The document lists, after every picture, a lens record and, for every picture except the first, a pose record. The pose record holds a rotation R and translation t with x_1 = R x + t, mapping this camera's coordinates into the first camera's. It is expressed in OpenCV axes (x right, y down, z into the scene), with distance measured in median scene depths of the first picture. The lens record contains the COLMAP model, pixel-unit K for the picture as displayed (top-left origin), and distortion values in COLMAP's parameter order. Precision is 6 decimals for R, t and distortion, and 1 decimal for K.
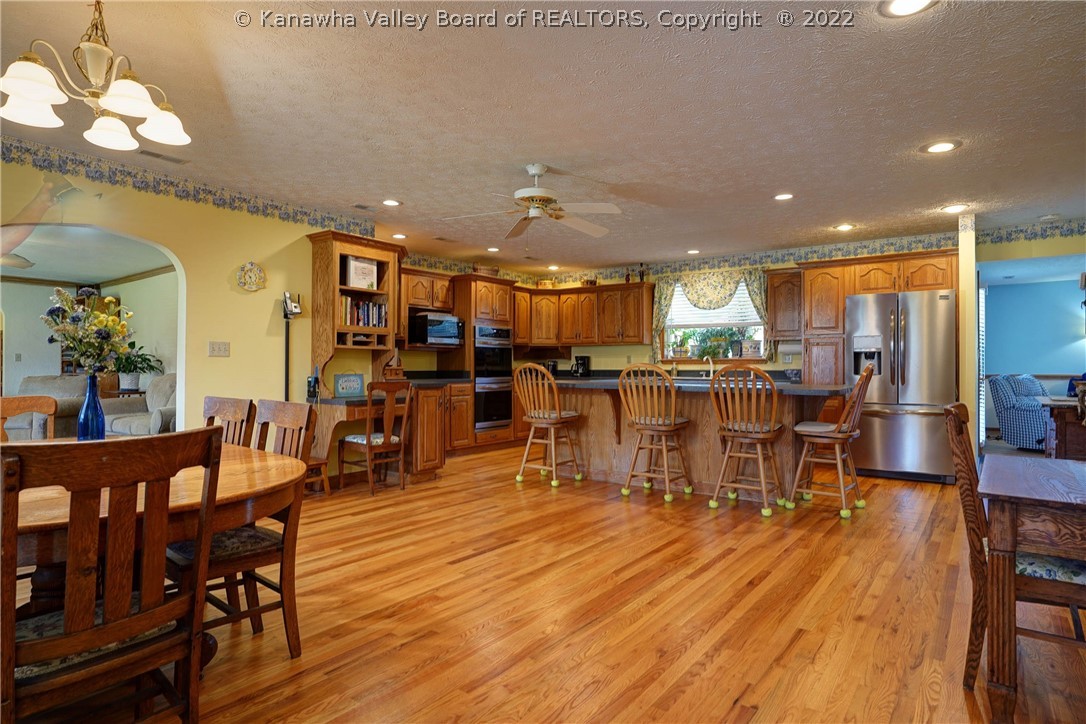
lens RADIAL K [[587.1, 0, 541.3], [0, 587.1, 365.0], [0, 0, 1]] dist [-0.041193, -0.001078]
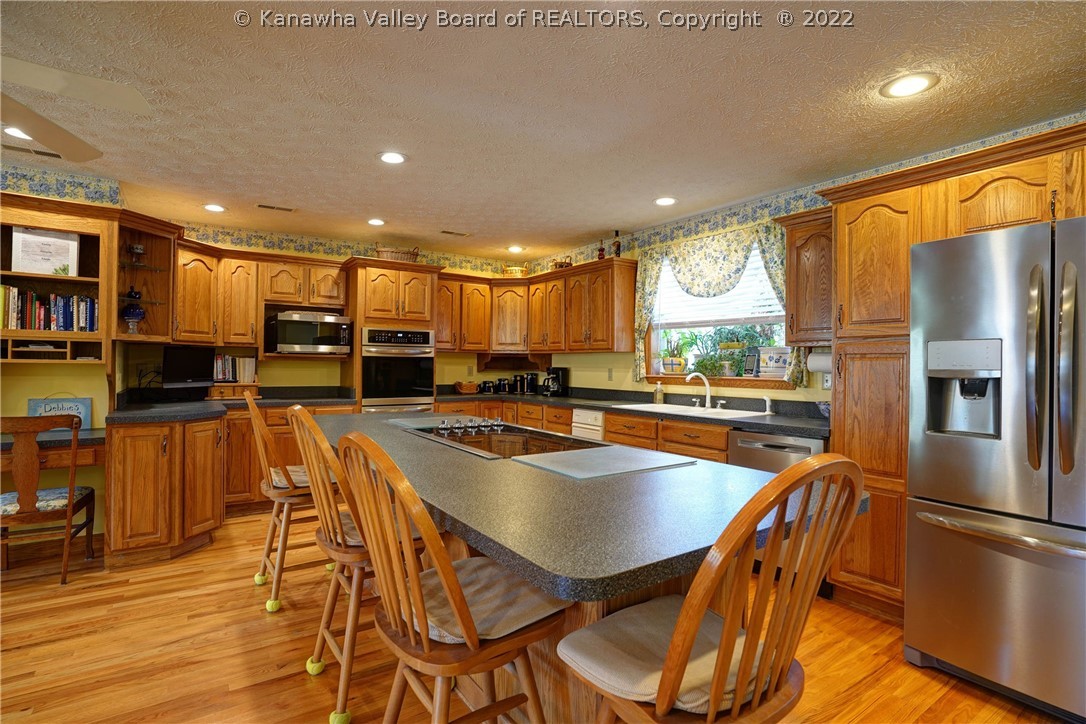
lens RADIAL K [[534.6, 0, 543.8], [0, 534.6, 356.2], [0, 0, 1]] dist [-0.003916, 0.000968]
pose [[0.948303, 0.004983, -0.317327, 0.301882], [-0.009618, 0.999869, -0.013042, -0.023517], [0.317221, 0.015420, 0.948226, 0.414567]]
